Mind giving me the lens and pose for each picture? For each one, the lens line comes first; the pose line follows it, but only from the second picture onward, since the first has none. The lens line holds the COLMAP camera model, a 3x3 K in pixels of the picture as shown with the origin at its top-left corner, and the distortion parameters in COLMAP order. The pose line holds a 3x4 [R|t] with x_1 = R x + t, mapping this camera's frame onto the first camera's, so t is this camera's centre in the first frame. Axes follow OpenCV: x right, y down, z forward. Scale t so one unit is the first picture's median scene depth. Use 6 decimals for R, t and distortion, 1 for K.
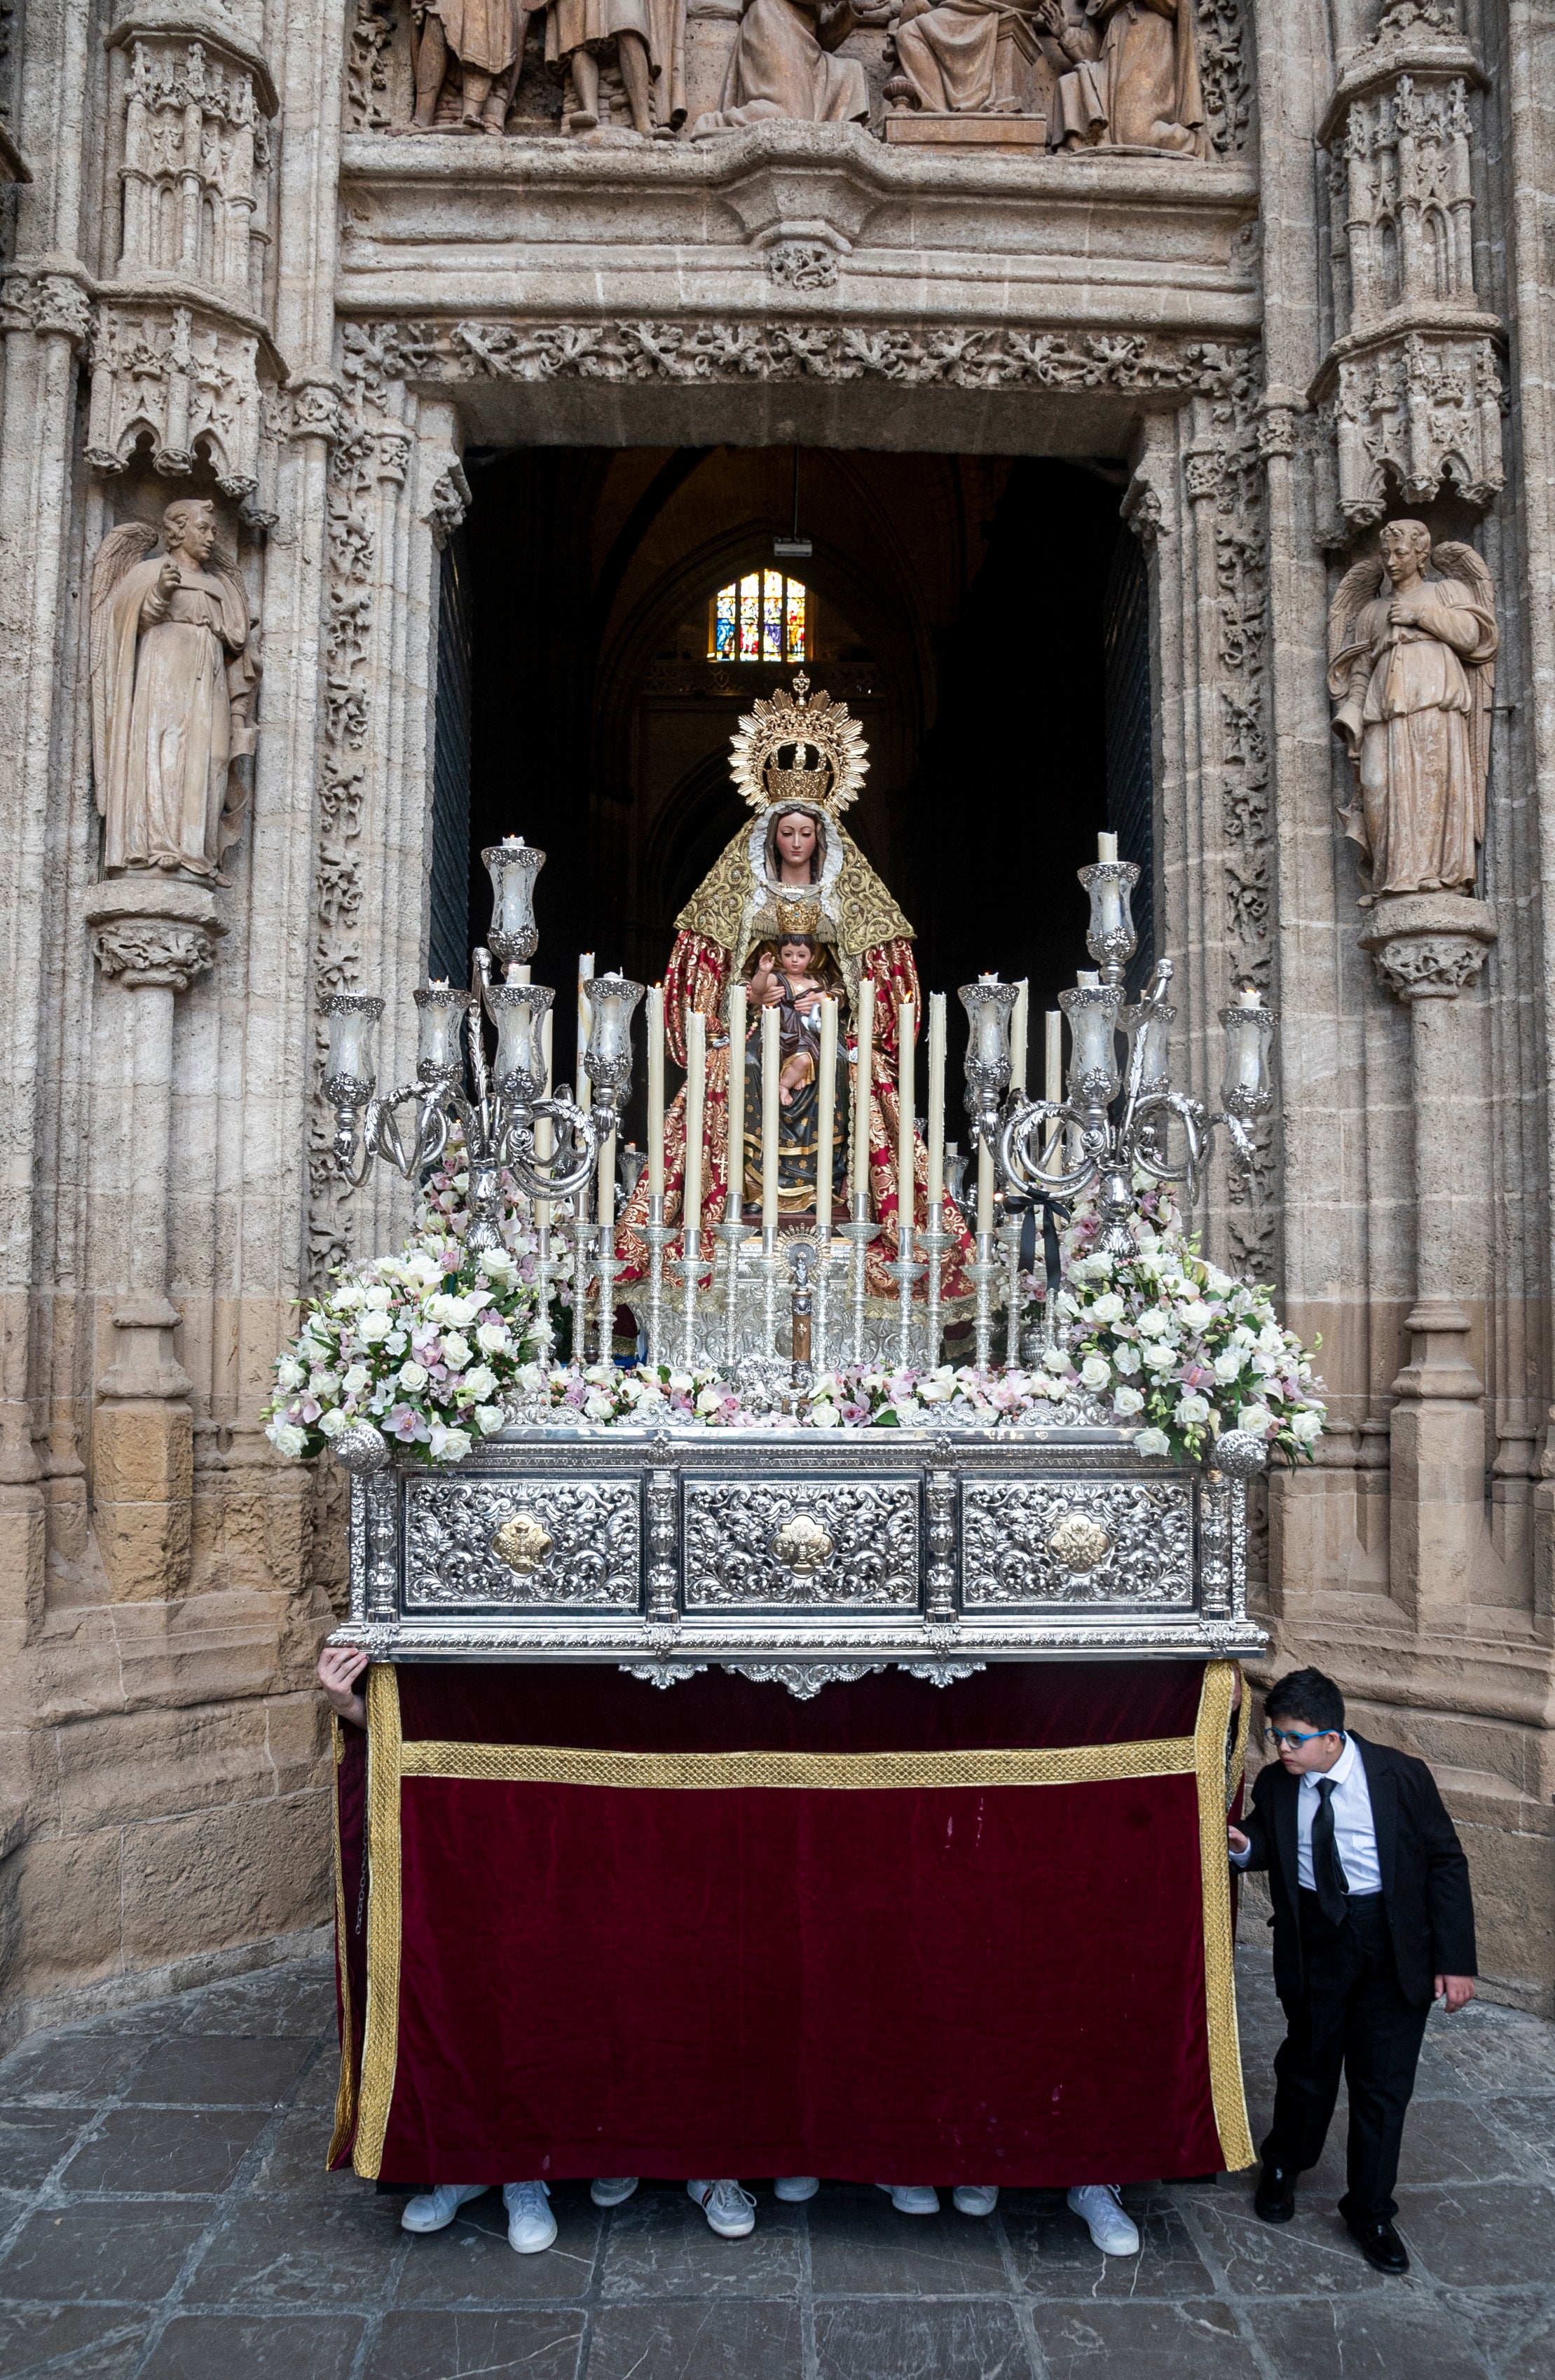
lens RADIAL K [[1808.5, 0, 820.1], [0, 1808.5, 1222.2], [0, 0, 1]] dist [-0.126311, 0.000043]
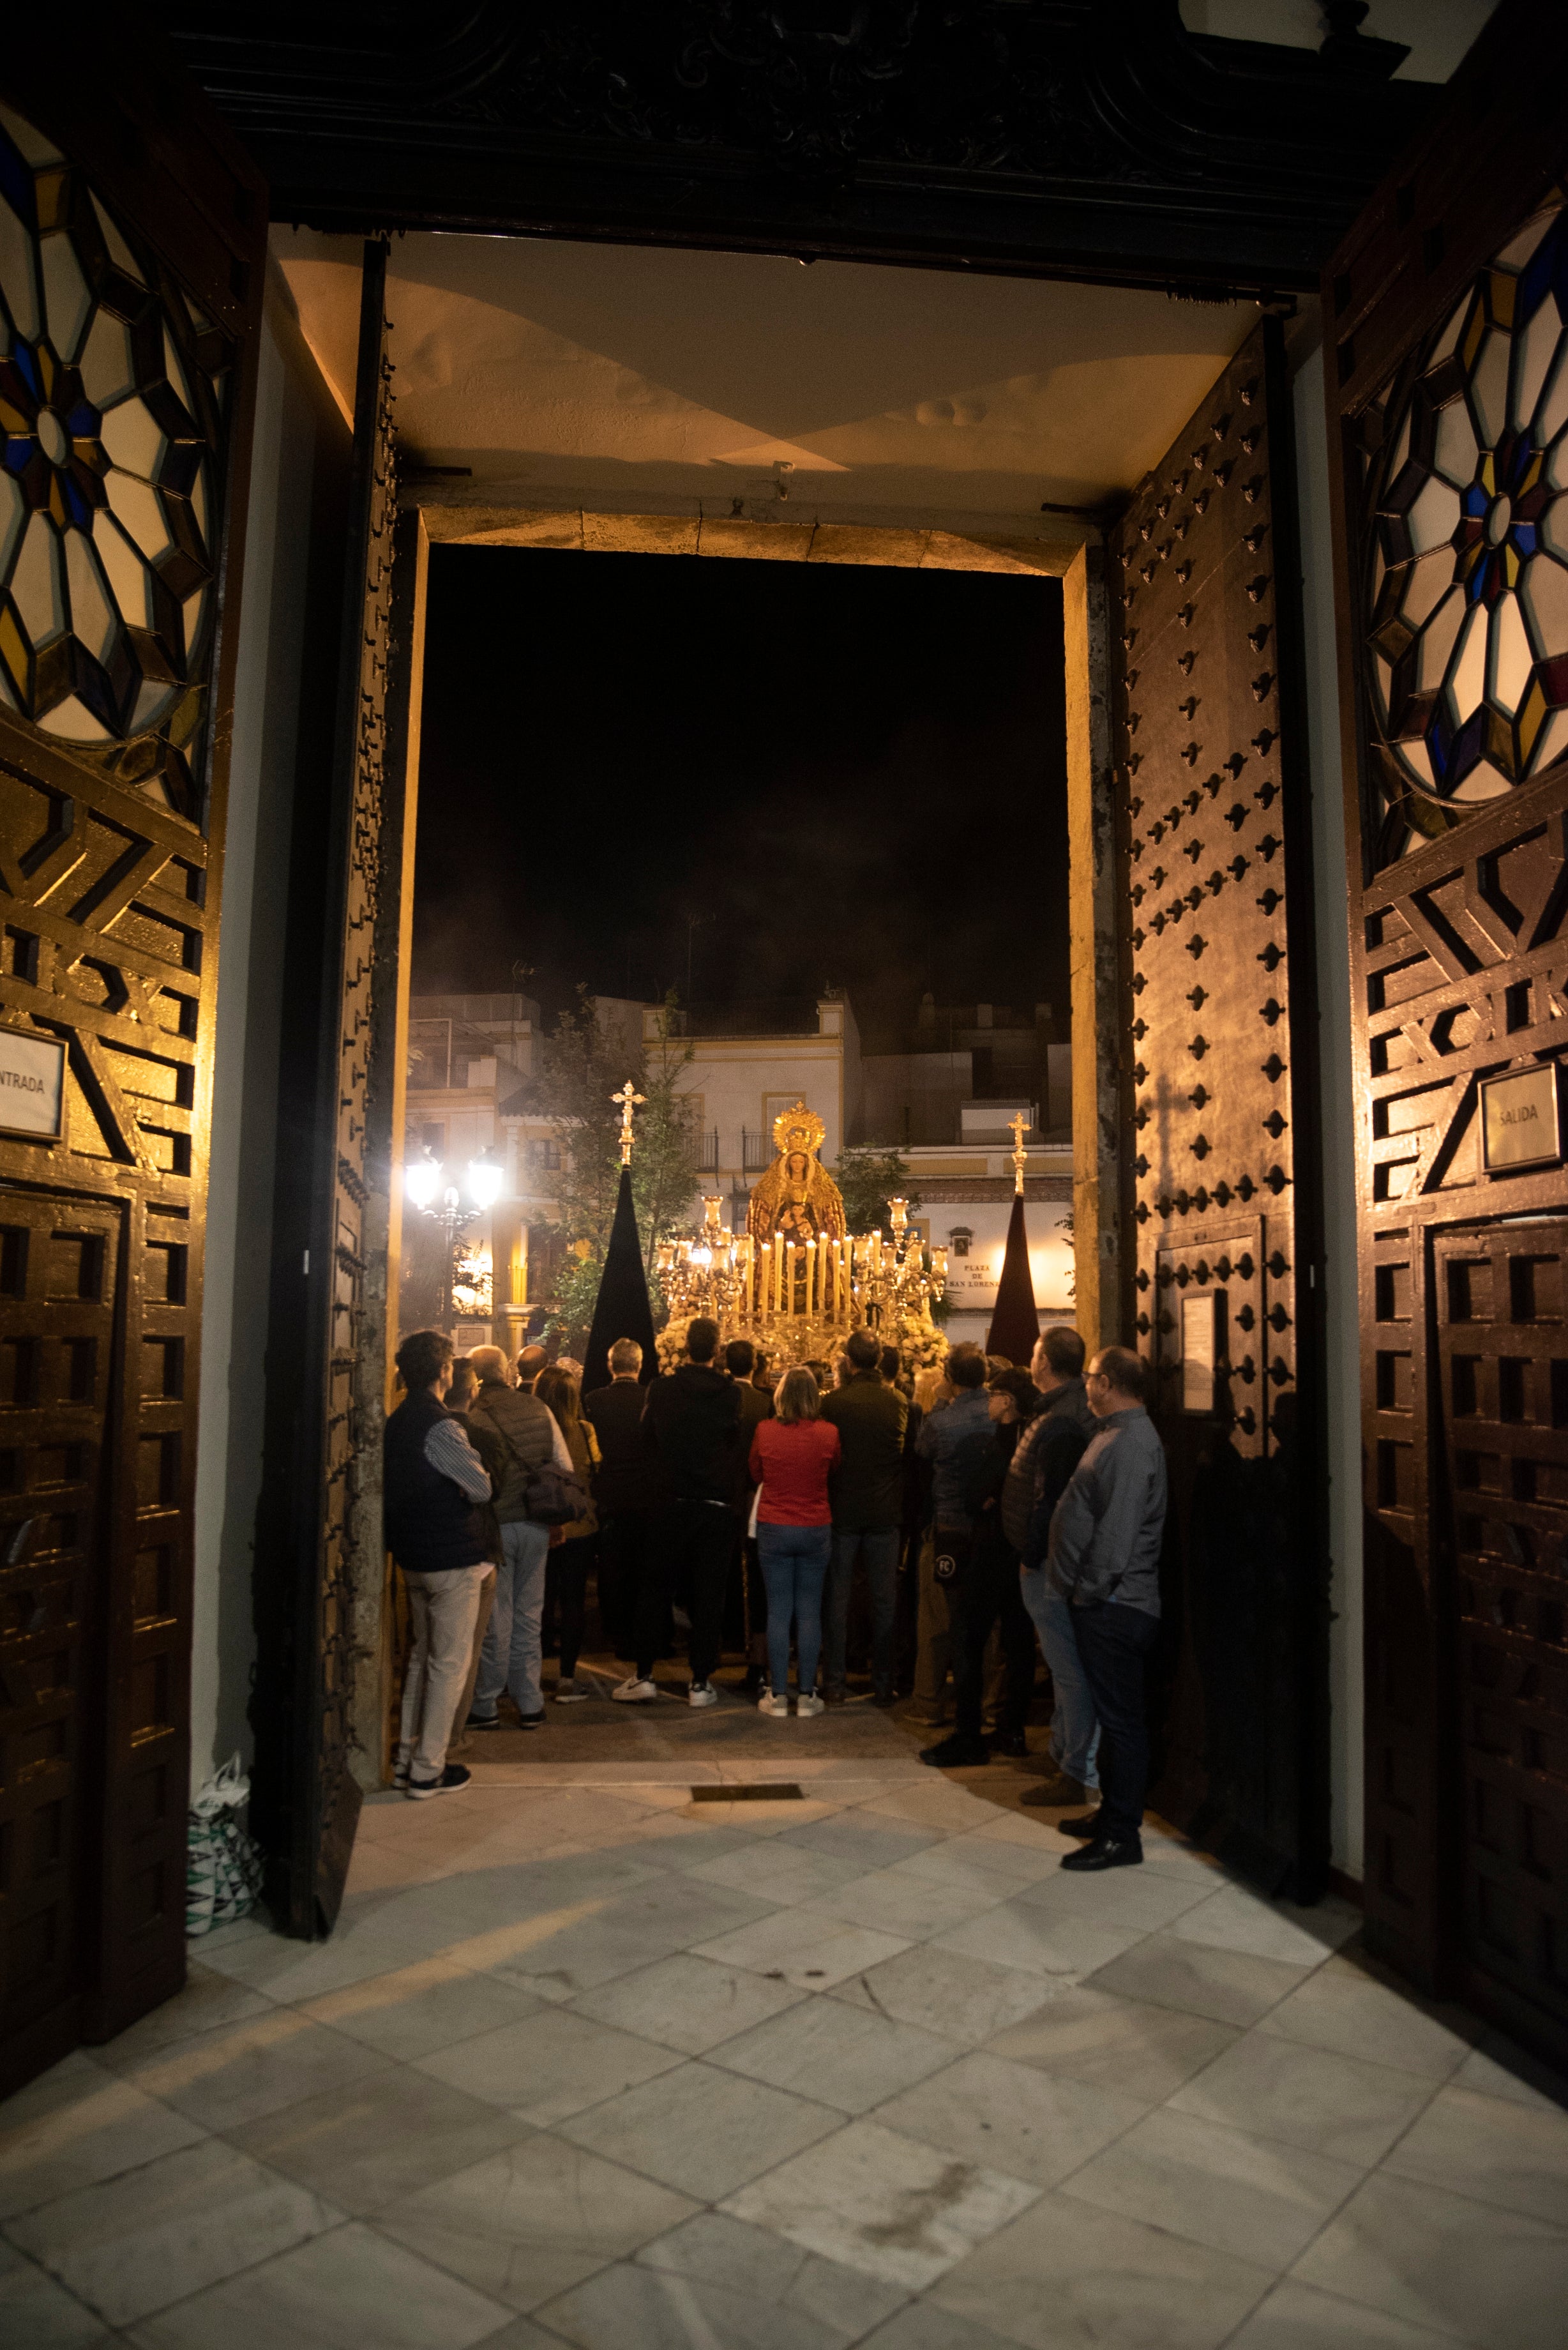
lens RADIAL K [[1676.4, 0, 784.0], [0, 1676.4, 1175.0], [0, 0, 1]] dist [-0.107477, 0.076931]
pose [[0.999902, -0.008511, -0.011087, -0.009586], [0.007917, 0.998588, -0.052526, -0.096260], [0.011518, 0.052433, 0.998558, -2.160035]]
